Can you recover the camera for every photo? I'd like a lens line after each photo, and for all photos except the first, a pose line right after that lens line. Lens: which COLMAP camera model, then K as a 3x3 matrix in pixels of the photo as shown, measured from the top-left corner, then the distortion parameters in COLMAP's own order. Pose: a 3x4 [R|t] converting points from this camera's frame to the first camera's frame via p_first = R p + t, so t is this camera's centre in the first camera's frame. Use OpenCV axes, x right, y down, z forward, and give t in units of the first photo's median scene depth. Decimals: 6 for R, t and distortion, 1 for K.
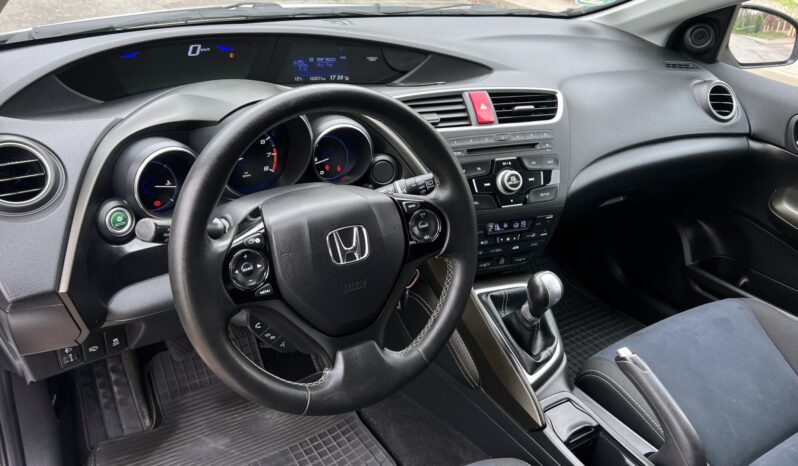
lens RADIAL K [[626.5, 0, 399.0], [0, 626.5, 233.0], [0, 0, 1]] dist [0.052479, -0.062196]
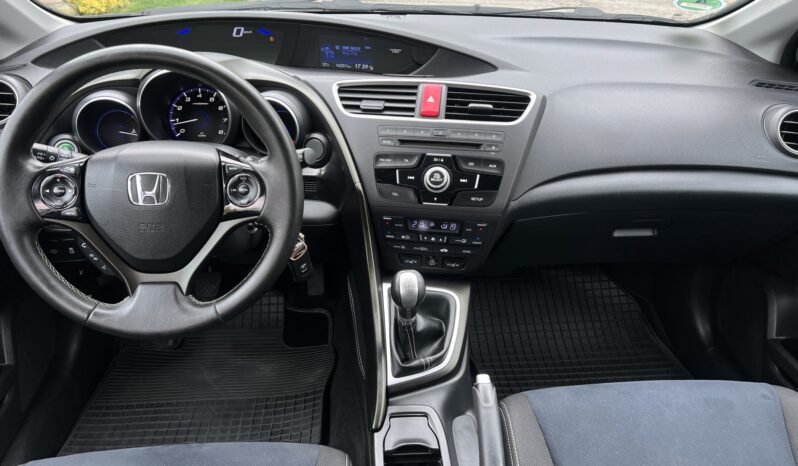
lens RADIAL K [[625.8, 0, 395.5], [0, 625.8, 228.3], [0, 0, 1]] dist [0.066800, -0.091868]
pose [[0.885914, 0.178492, -0.428133, 0.527725], [-0.192289, 0.981274, 0.011208, -0.006262], [0.422116, 0.072396, 0.903646, 0.114462]]
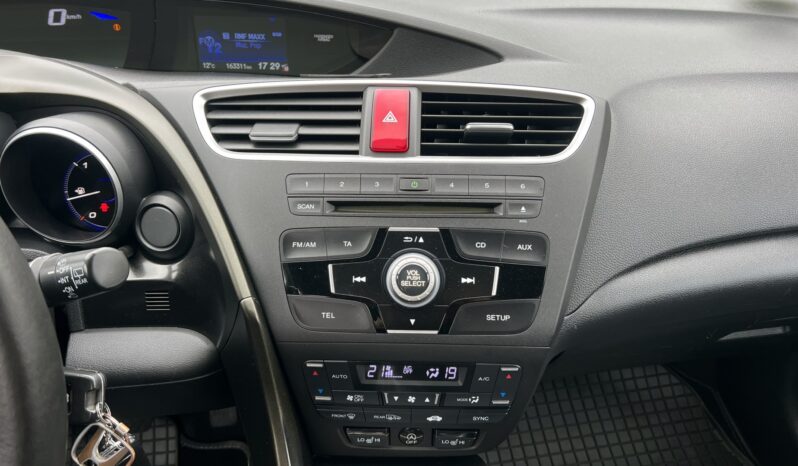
lens RADIAL K [[637.1, 0, 398.2], [0, 637.1, 226.6], [0, 0, 1]] dist [0.065819, -0.112167]
pose [[0.922904, 0.117038, -0.366811, 0.324947], [-0.136430, 0.990274, -0.027296, -0.103572], [0.360048, 0.075236, 0.929895, 0.542522]]
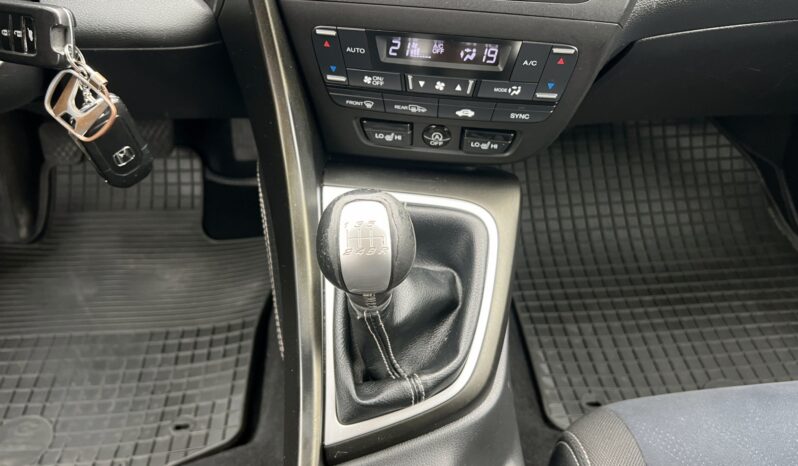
lens RADIAL K [[644.6, 0, 399.0], [0, 644.6, 233.0], [0, 0, 1]] dist [0.061943, -0.131689]
pose [[0.884221, 0.297592, -0.359989, 0.324803], [-0.195154, 0.935634, 0.294115, -0.018274], [0.424345, -0.189809, 0.885384, 0.612189]]
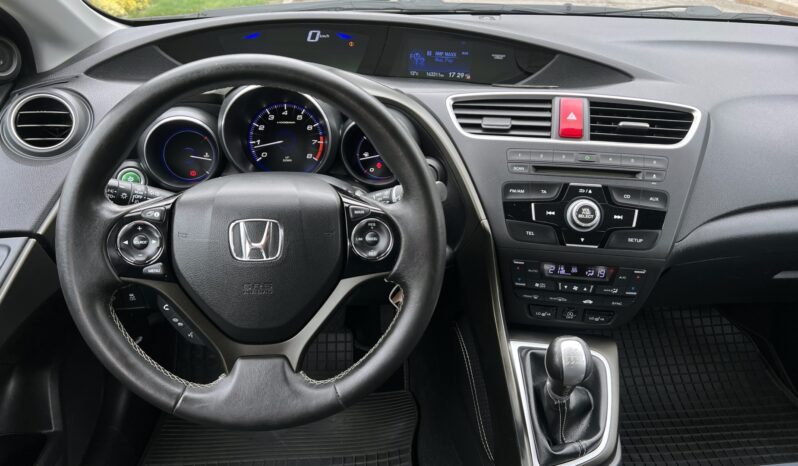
lens RADIAL K [[625.8, 0, 395.5], [0, 625.8, 228.3], [0, 0, 1]] dist [0.066800, -0.091868]
pose [[0.878646, 0.176910, -0.443491, 0.310534], [-0.192229, 0.981293, 0.010596, -0.028387], [0.437069, 0.075942, 0.896216, 0.199910]]
